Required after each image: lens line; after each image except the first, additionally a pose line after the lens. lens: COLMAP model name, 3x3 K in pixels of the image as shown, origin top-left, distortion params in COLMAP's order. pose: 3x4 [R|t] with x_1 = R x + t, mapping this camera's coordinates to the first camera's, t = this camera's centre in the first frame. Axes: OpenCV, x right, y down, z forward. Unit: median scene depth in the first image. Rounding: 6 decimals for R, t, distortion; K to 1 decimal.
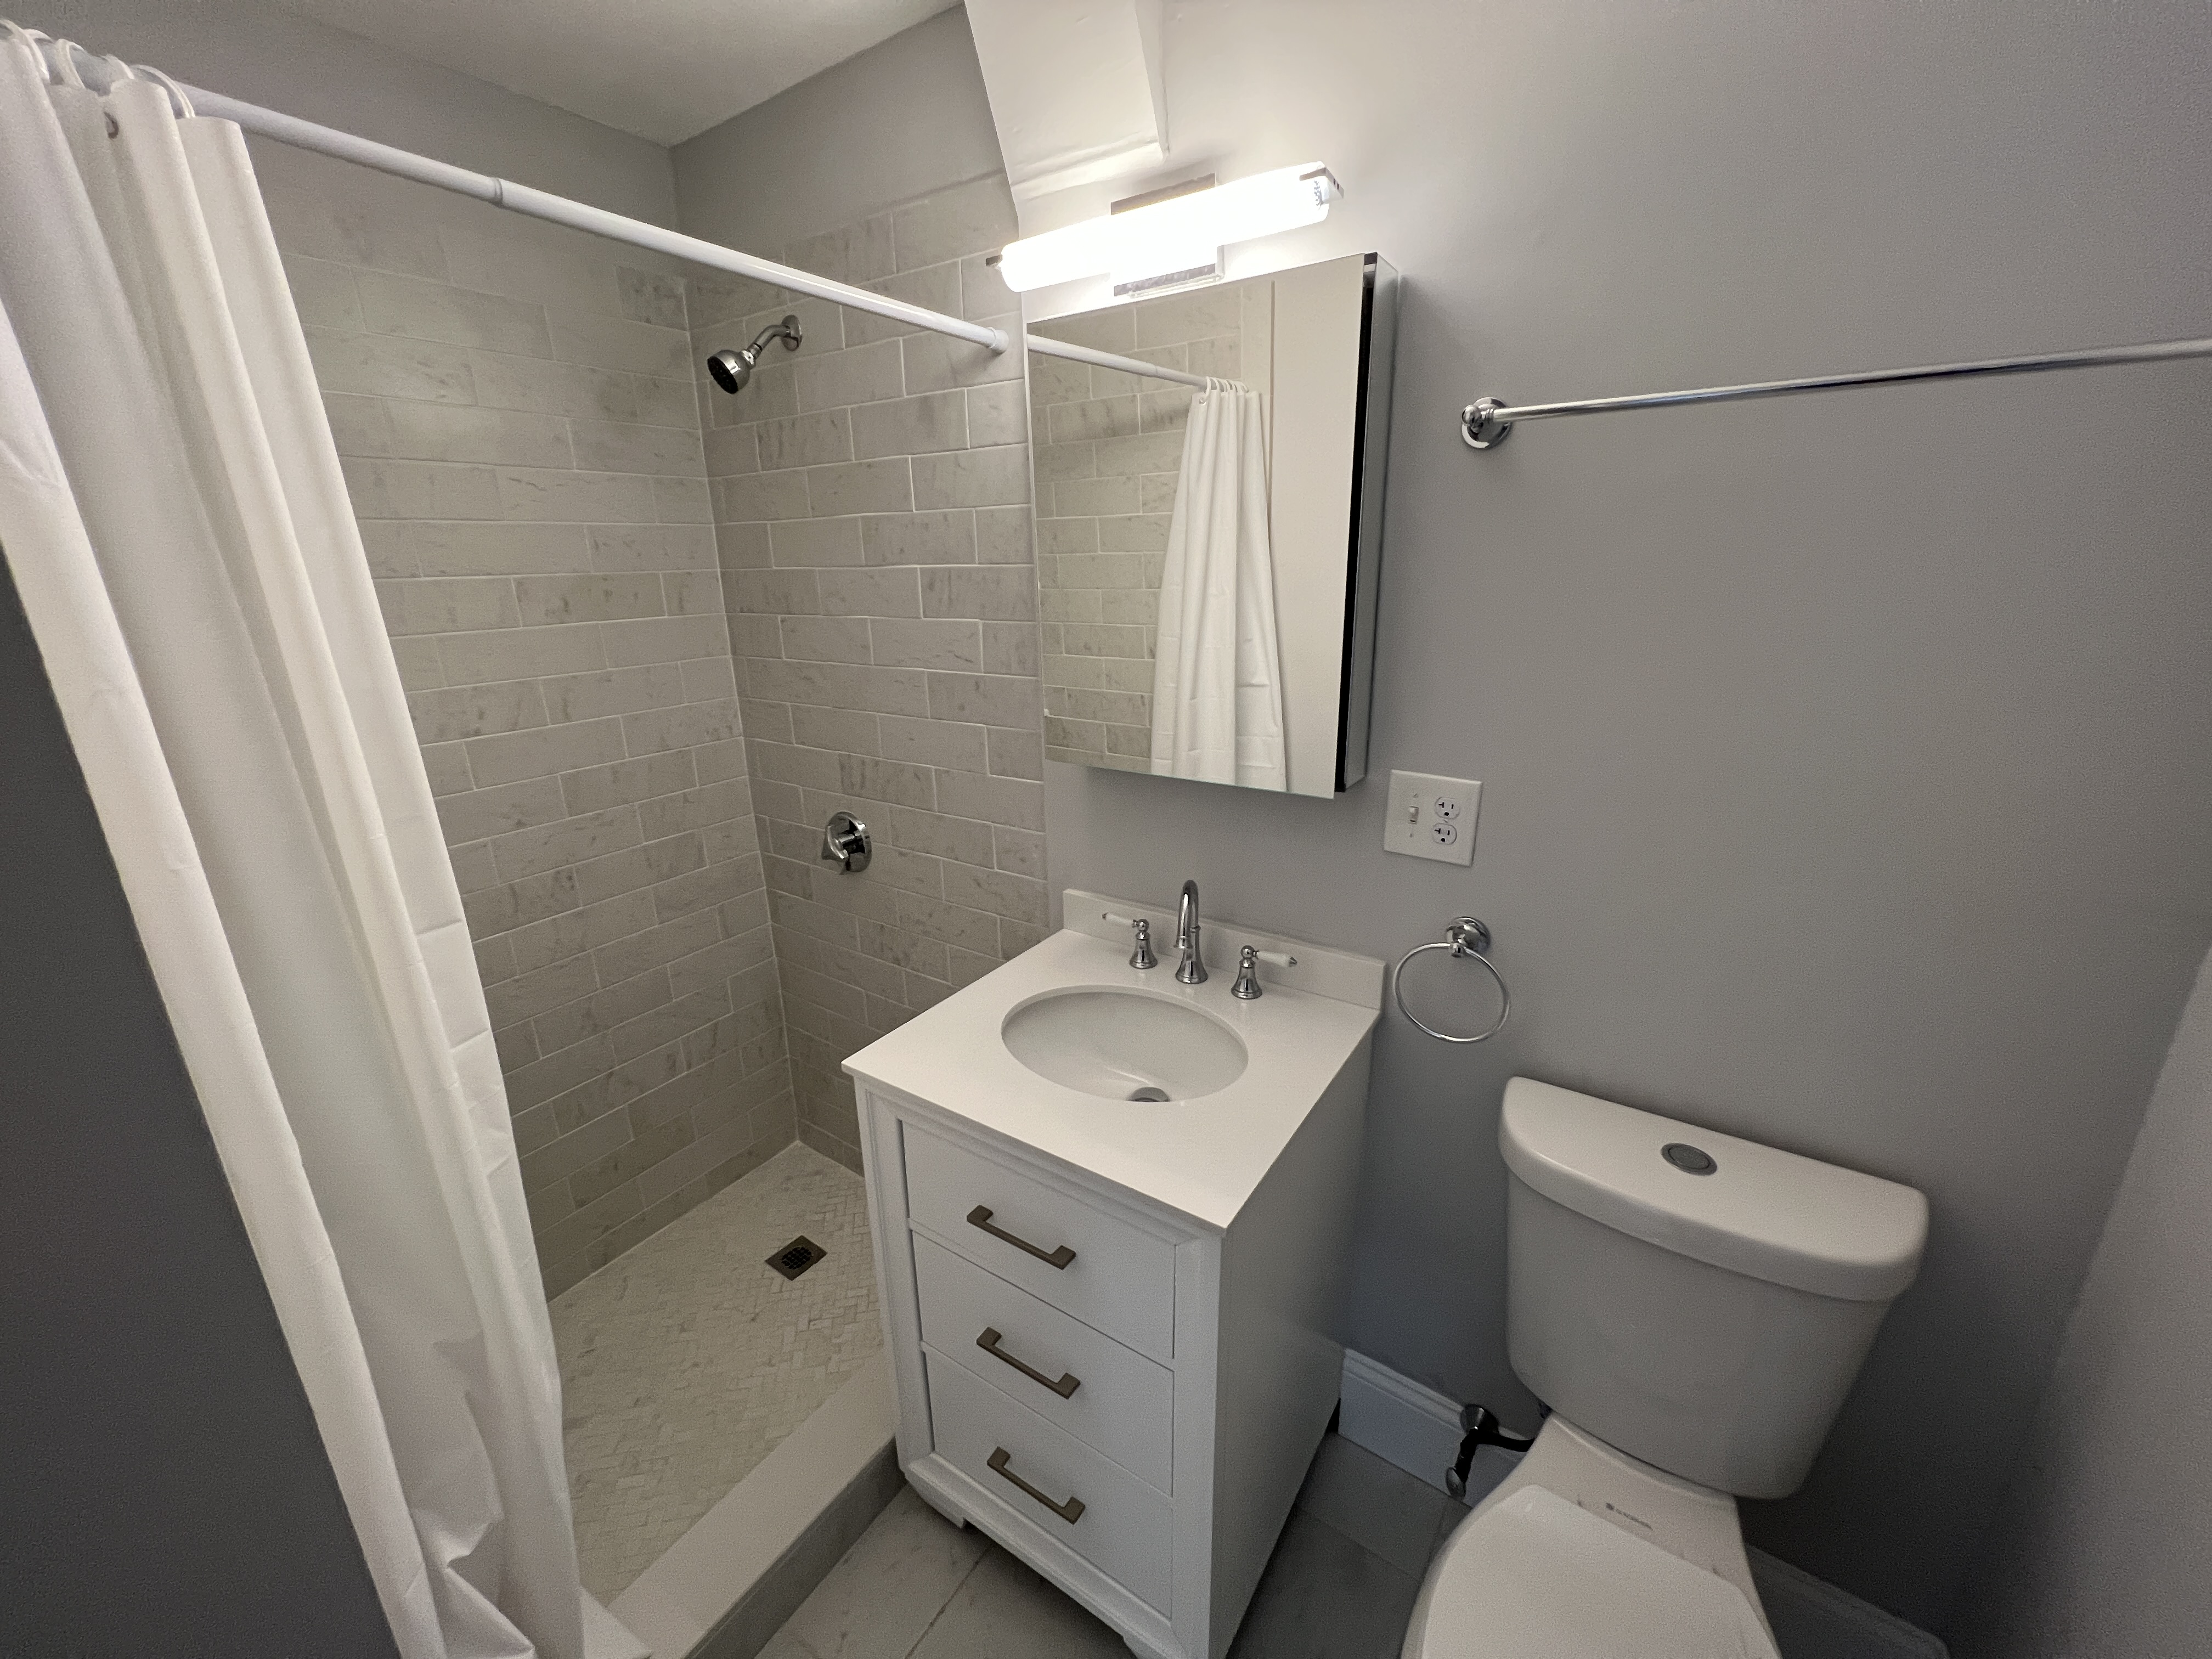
lens RADIAL K [[882.8, 0, 1112.7], [0, 882.8, 831.2], [0, 0, 1]] dist [-0.002298, 0.000549]
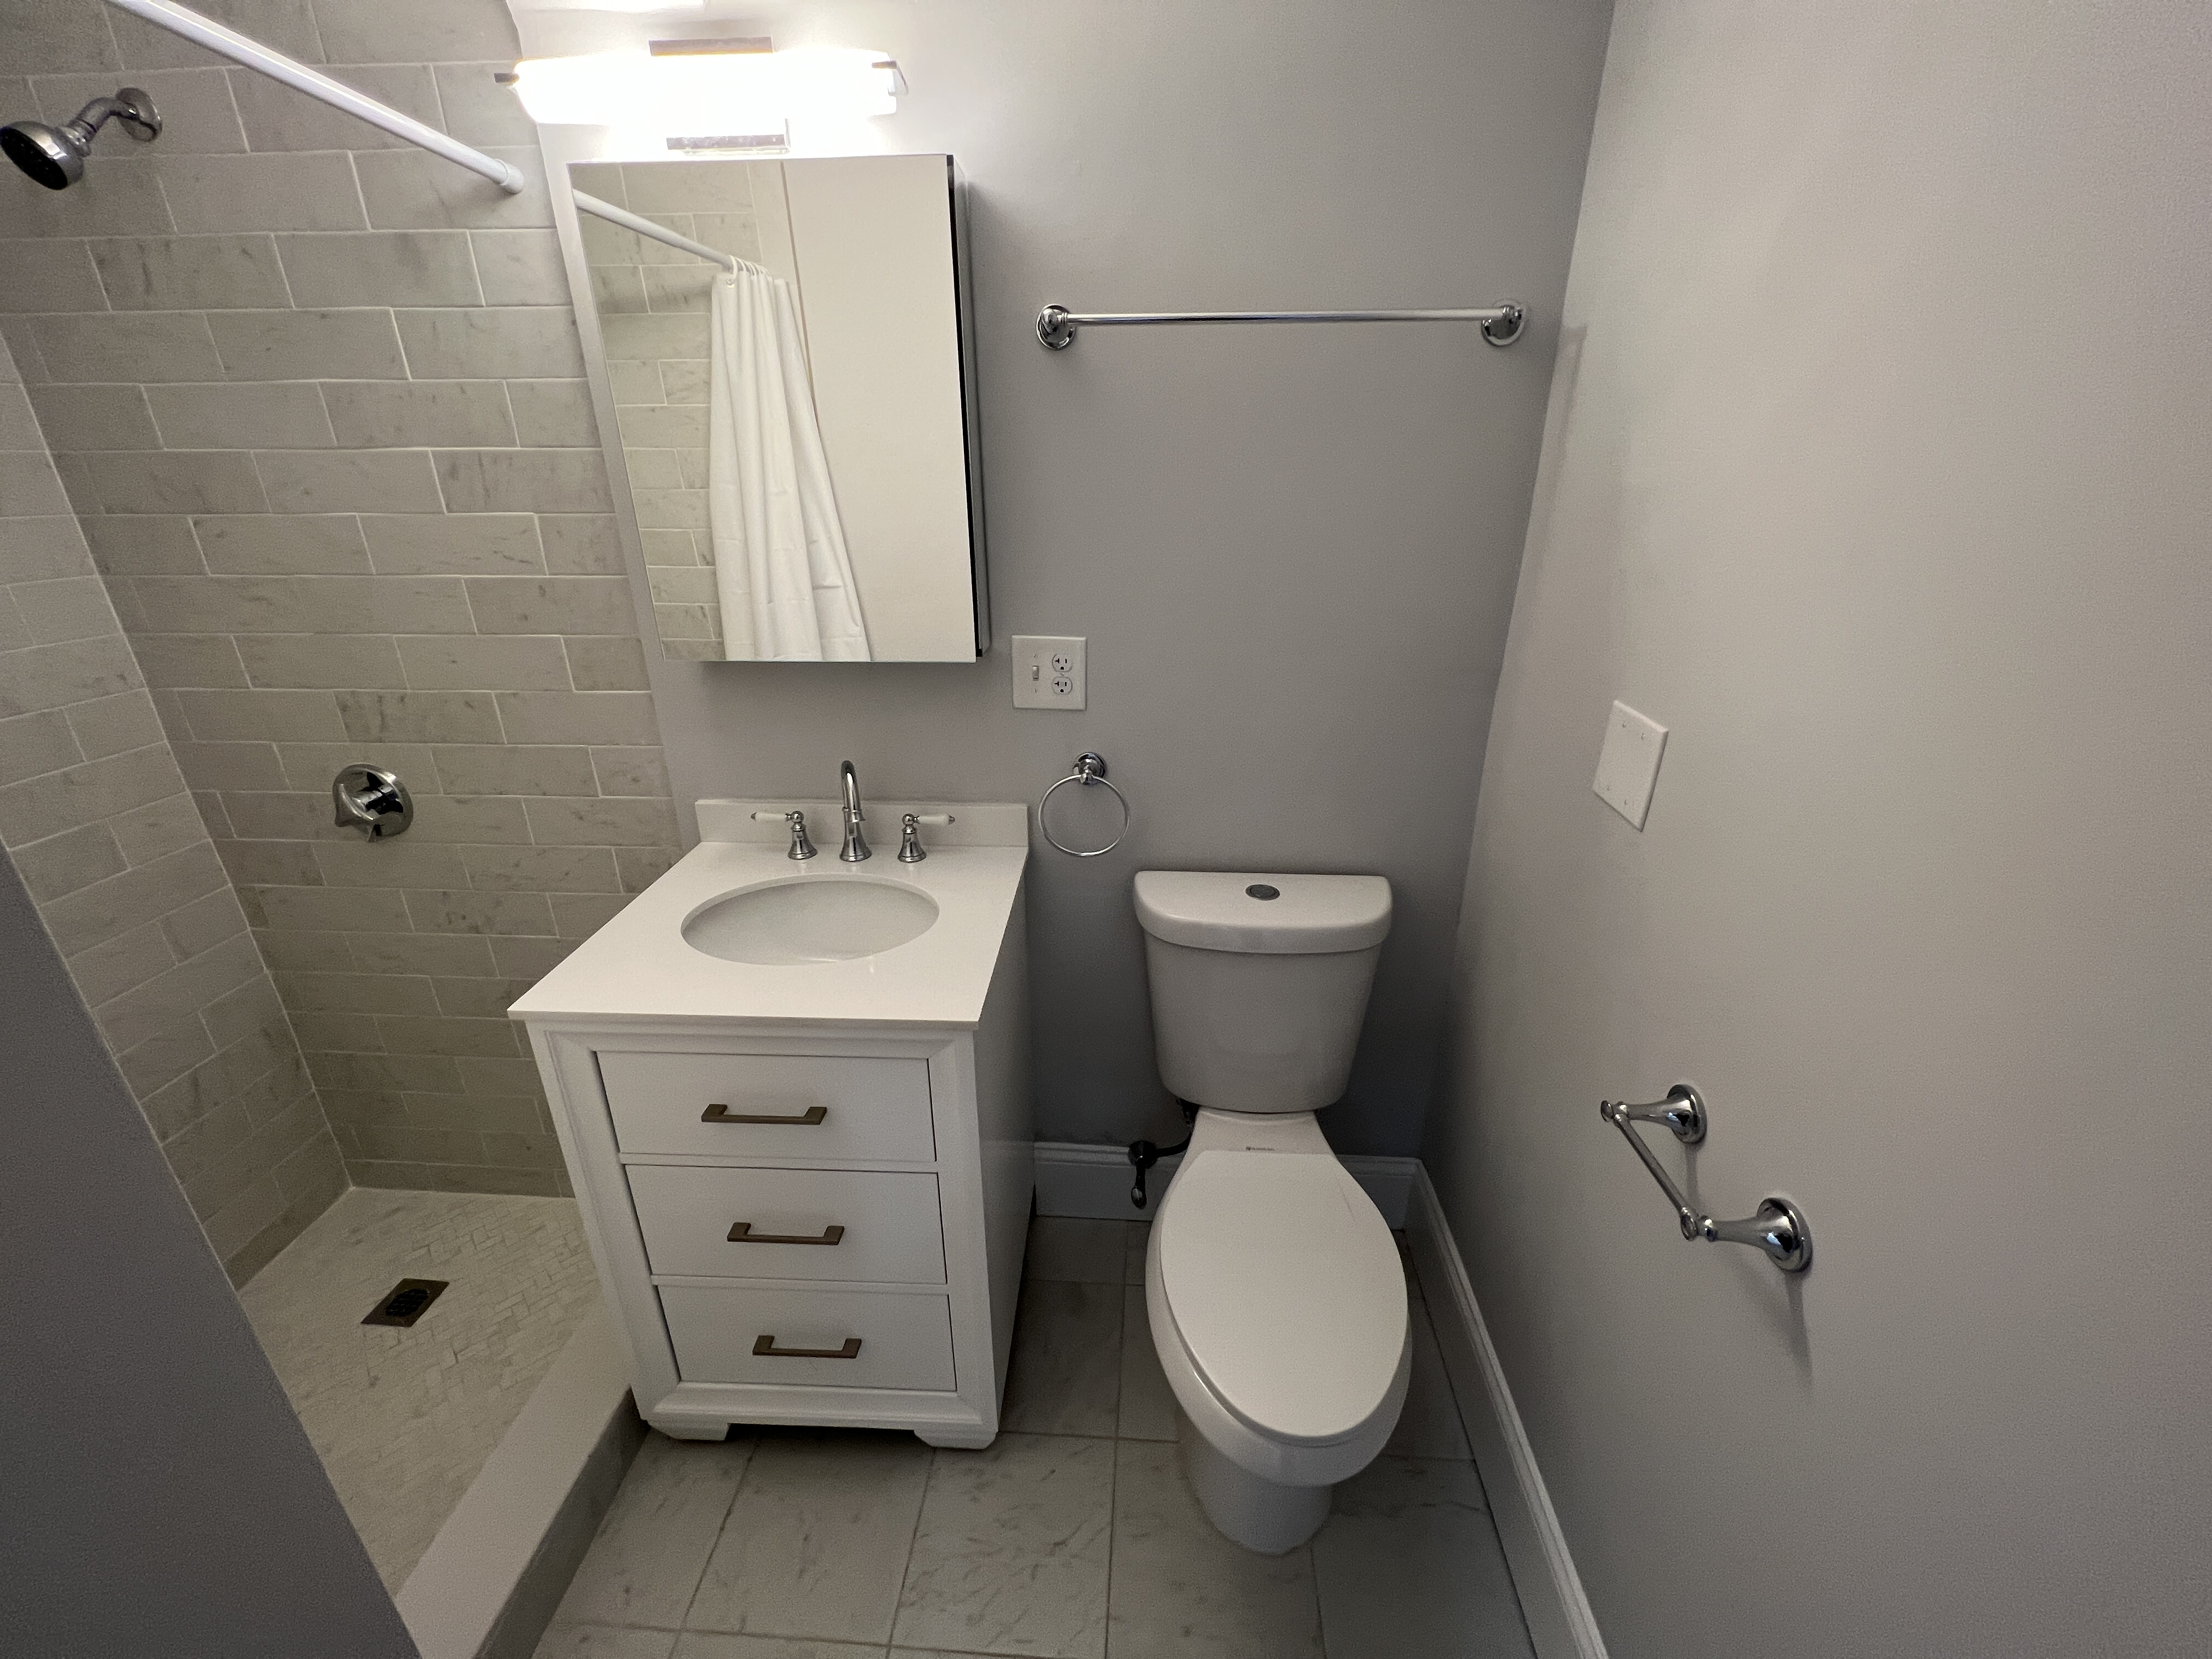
lens RADIAL K [[882.8, 0, 1107.1], [0, 882.8, 837.2], [0, 0, 1]] dist [-0.002298, 0.000549]
pose [[0.853965, -0.183425, 0.486928, -0.159527], [0.142588, 0.982477, 0.120029, 0.057850], [-0.500412, -0.033070, 0.865155, -0.062004]]
